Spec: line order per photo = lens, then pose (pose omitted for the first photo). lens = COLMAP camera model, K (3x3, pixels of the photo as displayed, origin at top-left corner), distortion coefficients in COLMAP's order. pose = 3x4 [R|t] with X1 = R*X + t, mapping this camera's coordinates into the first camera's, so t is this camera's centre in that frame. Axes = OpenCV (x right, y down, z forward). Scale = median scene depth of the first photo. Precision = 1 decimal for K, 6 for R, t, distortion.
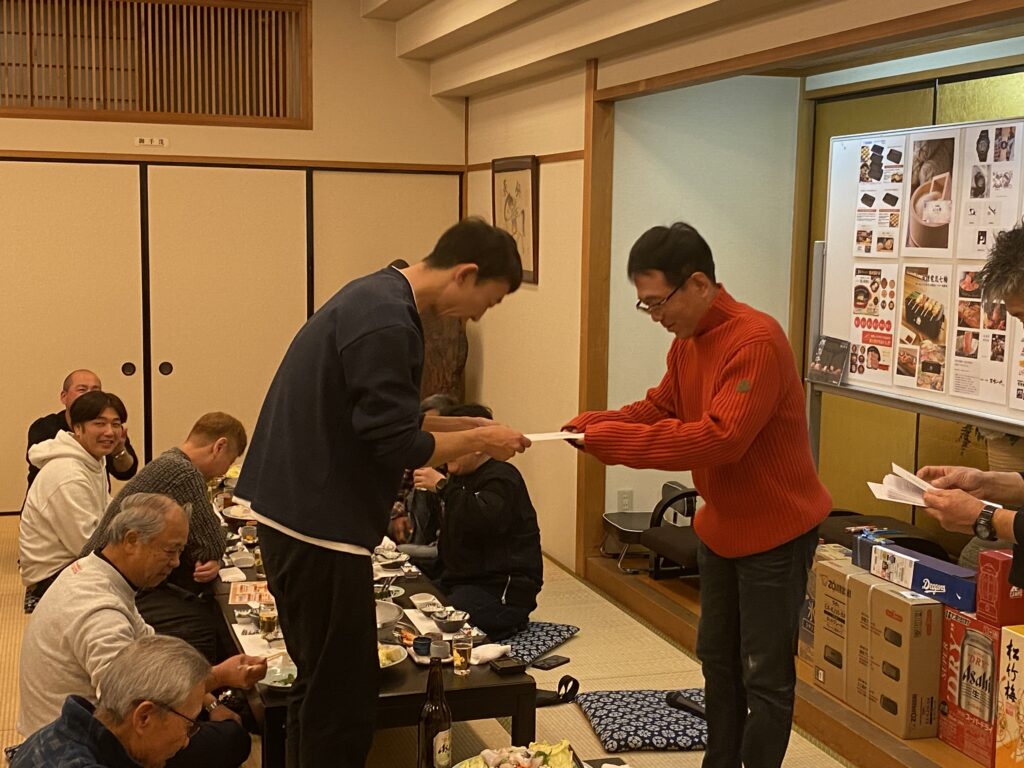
lens RADIAL K [[1430.7, 0, 511.6], [0, 1430.7, 384.2], [0, 0, 1]] dist [0.015592, 0.000000]
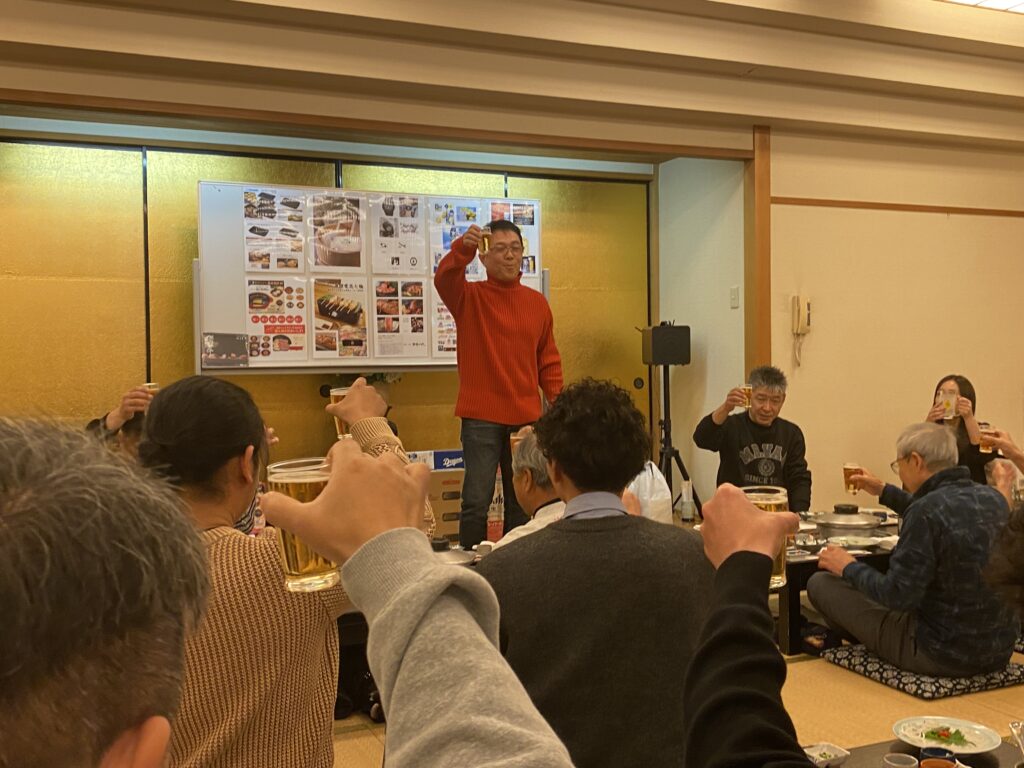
lens RADIAL K [[1036.6, 0, 511.7], [0, 1036.6, 386.1], [0, 0, 1]] dist [0.011385, 0.000000]
pose [[-0.116671, -0.034105, 0.992585, -0.816113], [0.116218, 0.992075, 0.047748, 0.001346], [-0.986347, 0.120927, -0.111783, 0.920682]]
